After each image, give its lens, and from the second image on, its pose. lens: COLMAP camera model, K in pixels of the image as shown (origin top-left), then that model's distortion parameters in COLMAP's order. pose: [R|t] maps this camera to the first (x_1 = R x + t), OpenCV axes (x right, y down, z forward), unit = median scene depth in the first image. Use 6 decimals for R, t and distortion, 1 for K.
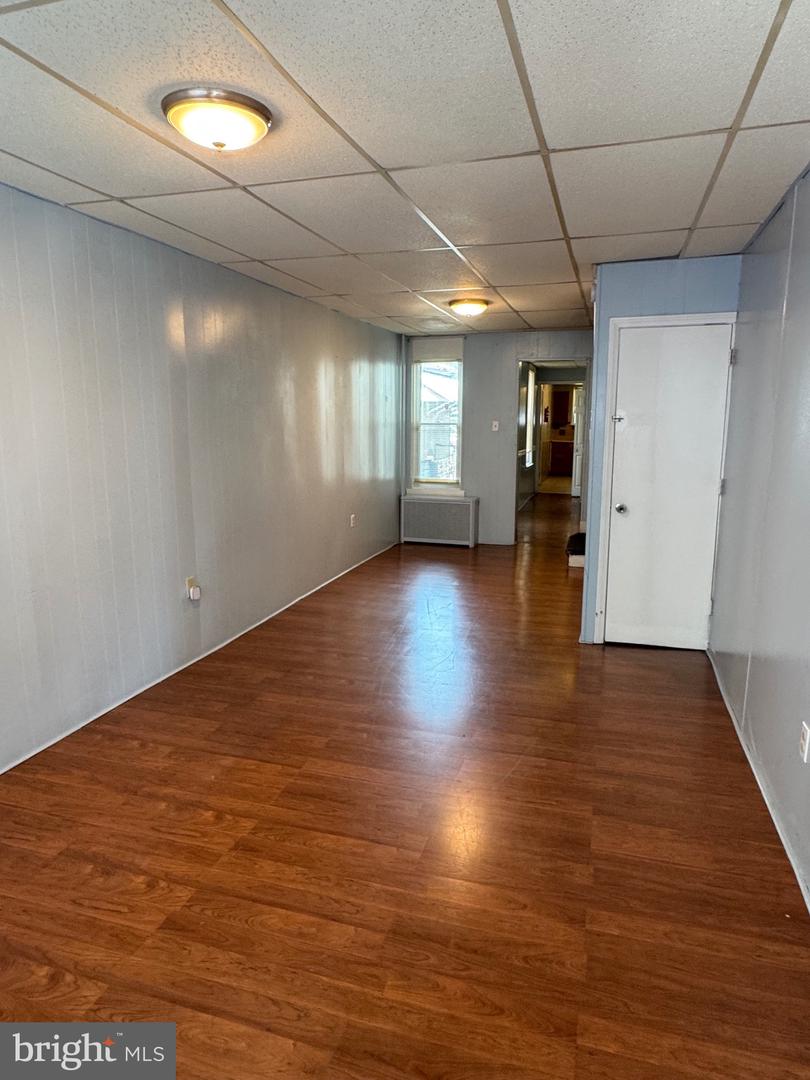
lens RADIAL K [[661.7, 0, 405.8], [0, 661.7, 536.5], [0, 0, 1]] dist [-0.001959, -0.000405]
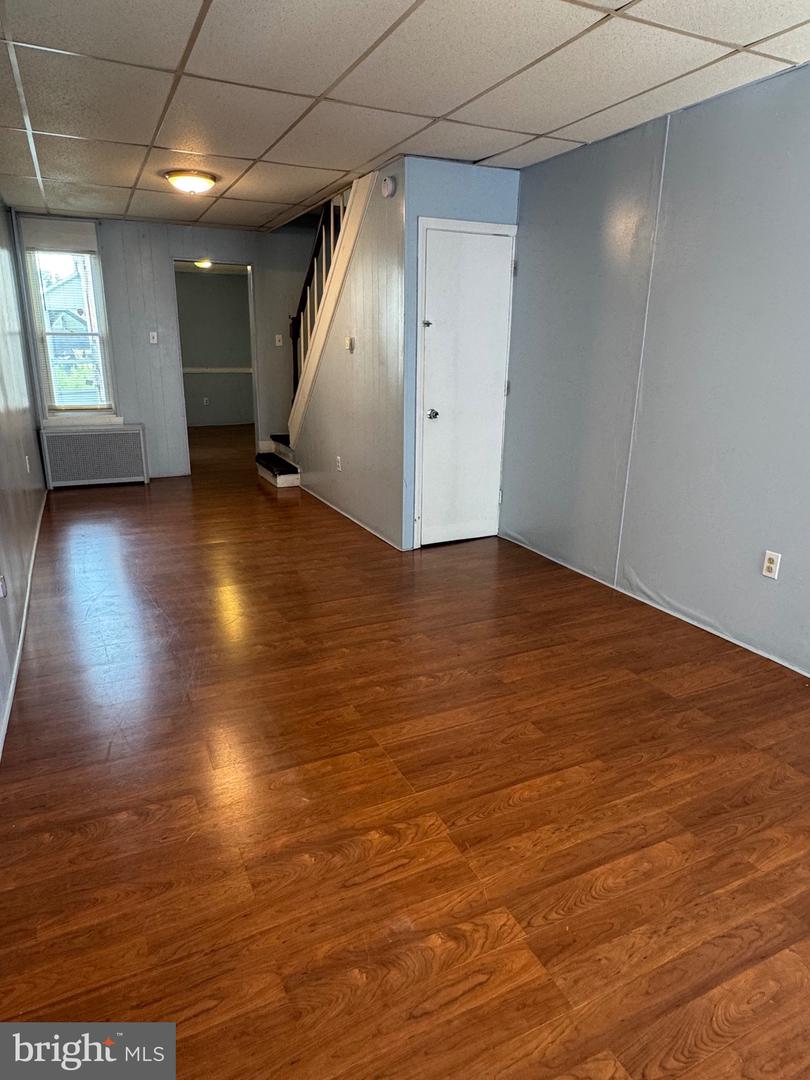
lens RADIAL K [[661.7, 0, 403.8], [0, 661.7, 542.2], [0, 0, 1]] dist [-0.001959, -0.000405]
pose [[0.736063, -0.186037, 0.650847, -0.673815], [0.108652, 0.981496, 0.157671, -0.022557], [-0.668136, -0.045340, 0.742656, 0.416392]]
